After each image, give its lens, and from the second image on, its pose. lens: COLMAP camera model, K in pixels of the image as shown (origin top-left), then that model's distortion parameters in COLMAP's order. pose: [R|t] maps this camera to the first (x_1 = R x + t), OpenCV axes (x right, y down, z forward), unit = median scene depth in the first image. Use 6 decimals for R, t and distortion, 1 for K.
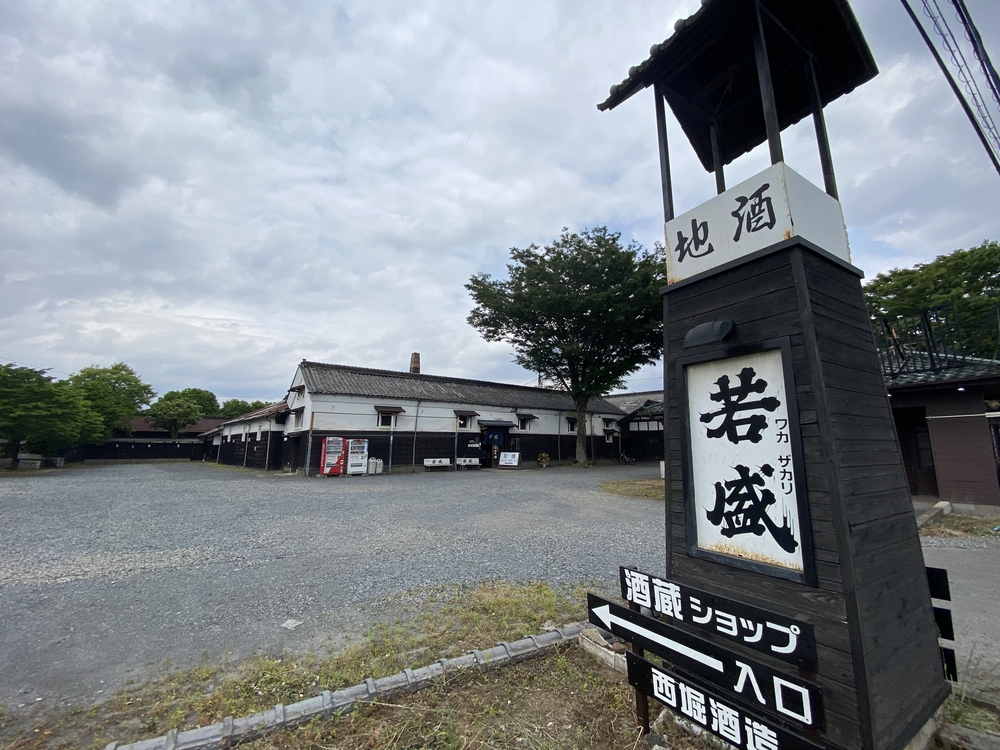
lens RADIAL K [[409.4, 0, 500.0], [0, 409.4, 375.0], [0, 0, 1]] dist [-0.000304, -0.000080]
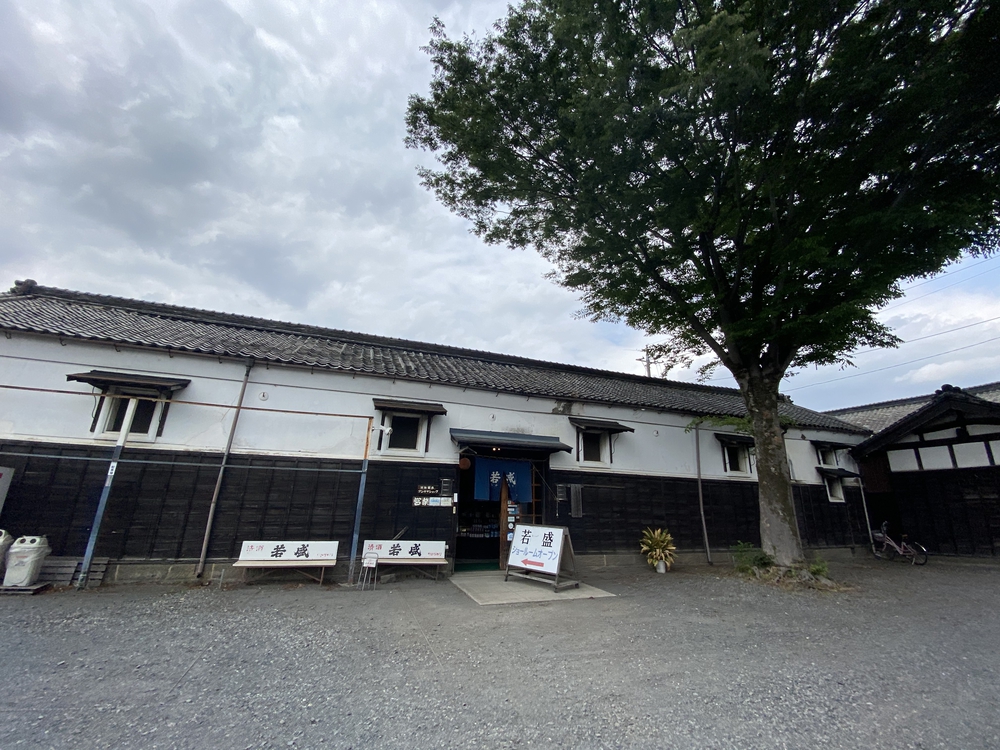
lens RADIAL K [[426.5, 0, 500.1], [0, 426.5, 342.4], [0, 0, 1]] dist [-0.005079, -0.000590]
pose [[0.958128, -0.083746, -0.273821, 0.096889], [0.029265, 0.979907, -0.197296, 0.107453], [0.284842, 0.181022, 0.941327, 0.621897]]
